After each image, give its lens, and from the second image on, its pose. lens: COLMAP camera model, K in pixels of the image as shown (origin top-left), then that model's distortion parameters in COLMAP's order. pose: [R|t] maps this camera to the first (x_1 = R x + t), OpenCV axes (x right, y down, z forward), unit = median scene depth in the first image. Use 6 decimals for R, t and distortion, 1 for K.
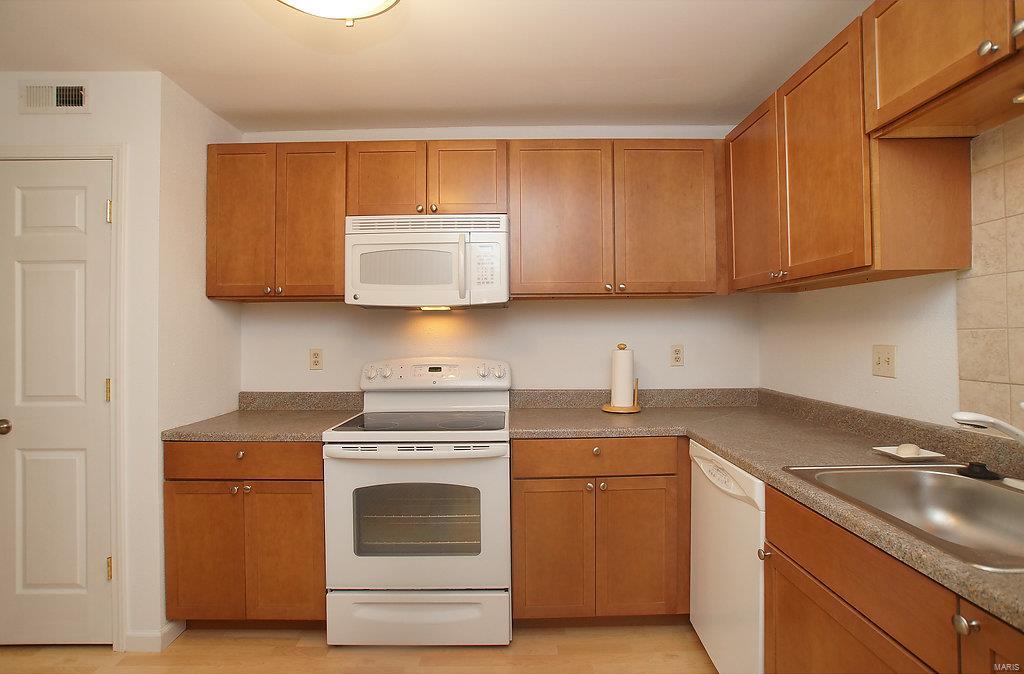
lens RADIAL K [[491.5, 0, 512.0], [0, 491.5, 337.0], [0, 0, 1]] dist [-0.047992, 0.020652]
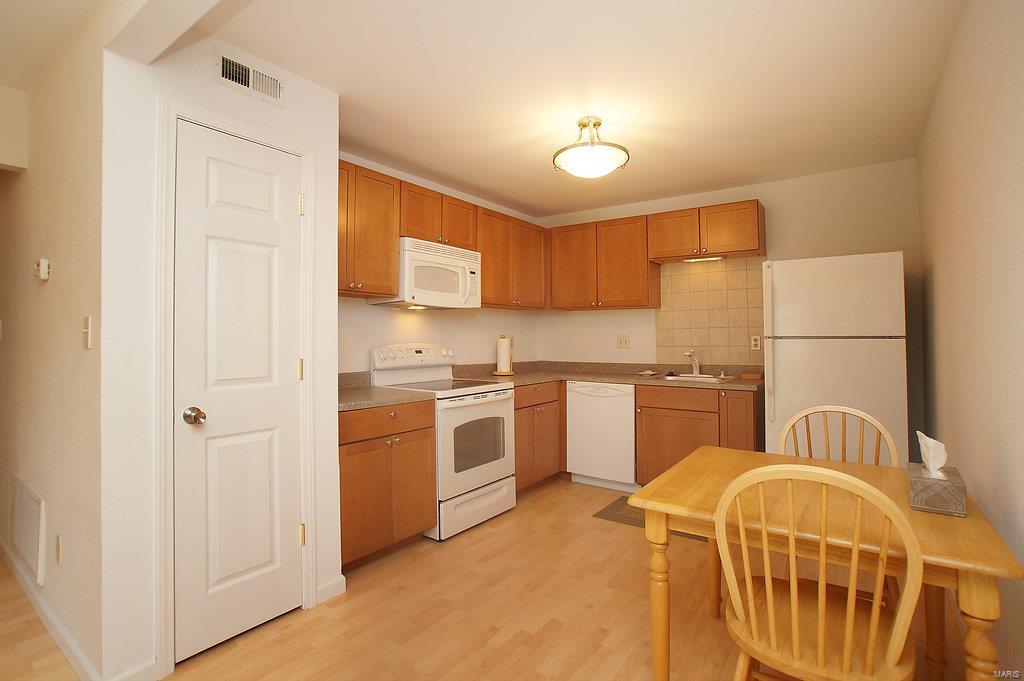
lens RADIAL K [[503.5, 0, 517.5], [0, 503.5, 327.0], [0, 0, 1]] dist [-0.003273, 0.000058]
pose [[0.582525, 0.024511, 0.812443, -1.444914], [-0.005676, 0.999643, -0.026089, 0.039679], [-0.812793, 0.010586, 0.582456, -0.061228]]
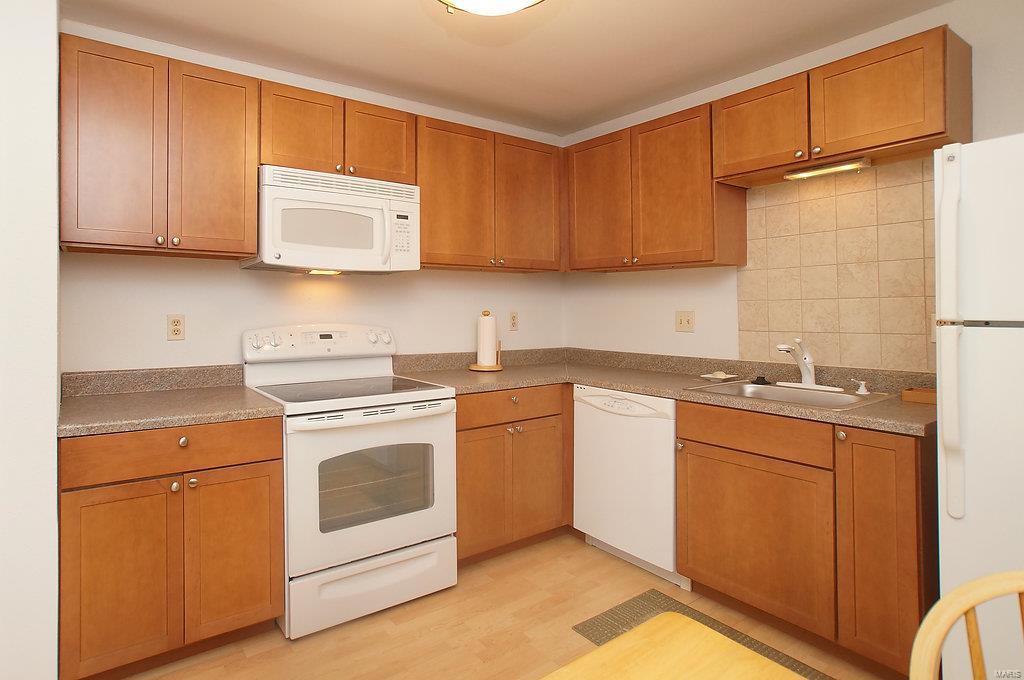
lens RADIAL K [[547.9, 0, 455.8], [0, 547.9, 308.7], [0, 0, 1]] dist [-0.014884, 0.001588]
pose [[0.828767, 0.008195, 0.559534, -0.683324], [-0.007297, 0.999966, -0.003838, 0.018022], [-0.559546, -0.000902, 0.828799, -0.019362]]
